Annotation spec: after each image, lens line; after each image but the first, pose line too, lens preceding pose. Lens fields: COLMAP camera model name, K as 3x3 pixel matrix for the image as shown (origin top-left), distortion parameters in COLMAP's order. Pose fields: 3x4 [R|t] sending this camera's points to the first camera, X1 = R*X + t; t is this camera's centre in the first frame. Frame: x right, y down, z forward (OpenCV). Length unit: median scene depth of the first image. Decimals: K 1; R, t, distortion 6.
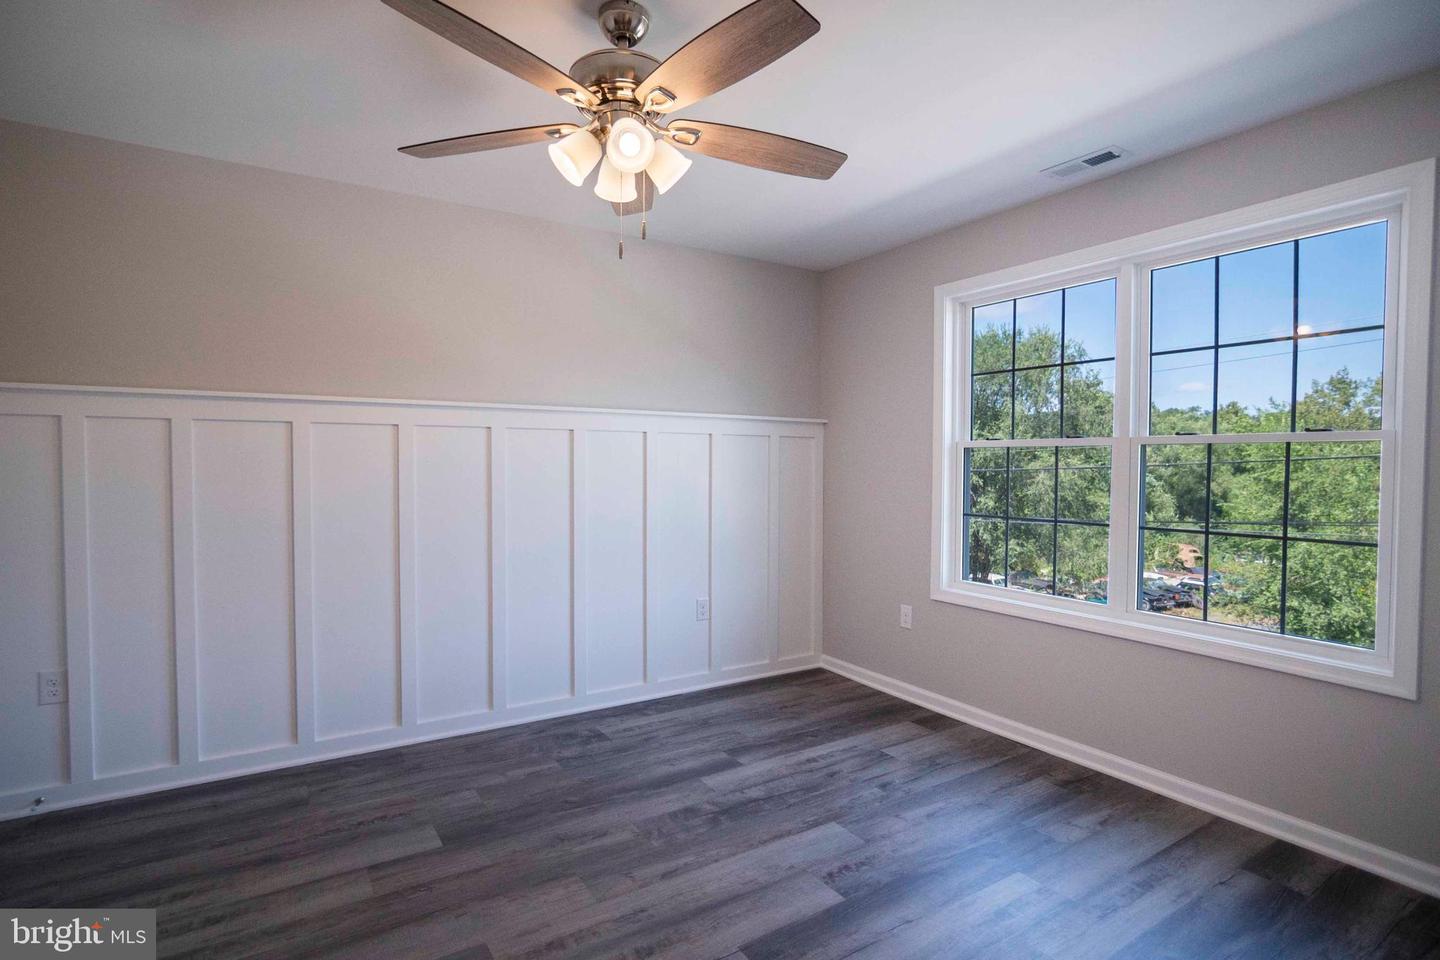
lens RADIAL K [[710.9, 0, 714.5], [0, 710.9, 481.7], [0, 0, 1]] dist [-0.020365, 0.007512]
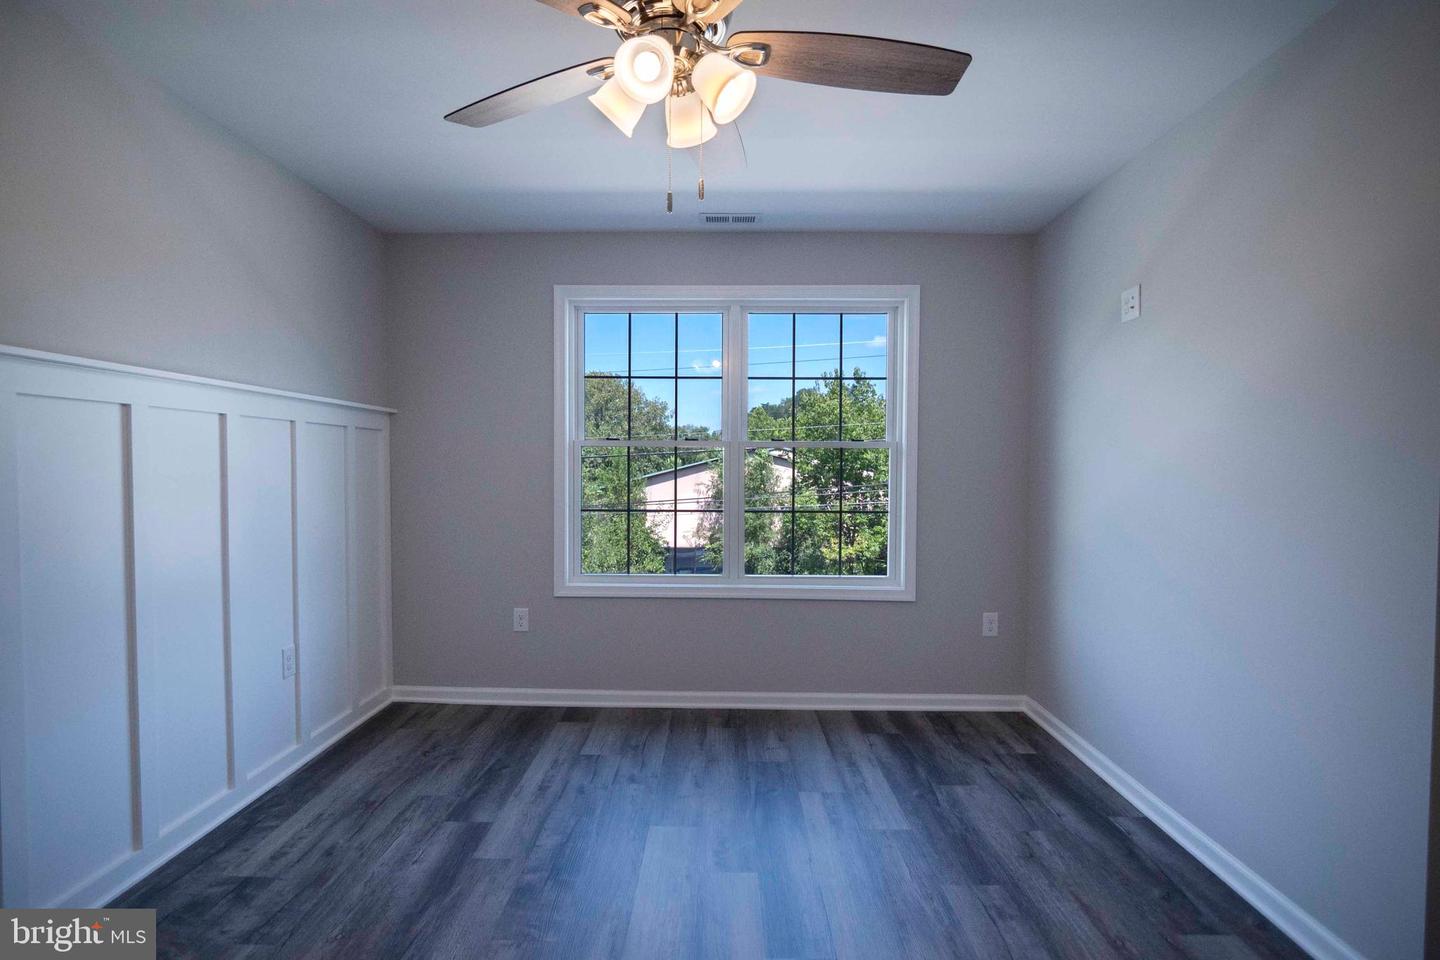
lens RADIAL K [[710.9, 0, 715.5], [0, 710.9, 481.0], [0, 0, 1]] dist [-0.020365, 0.007512]
pose [[0.554024, -0.021442, 0.832225, -0.457239], [0.017630, 0.999746, 0.014022, -0.009067], [-0.832314, 0.006904, 0.554261, 0.290102]]
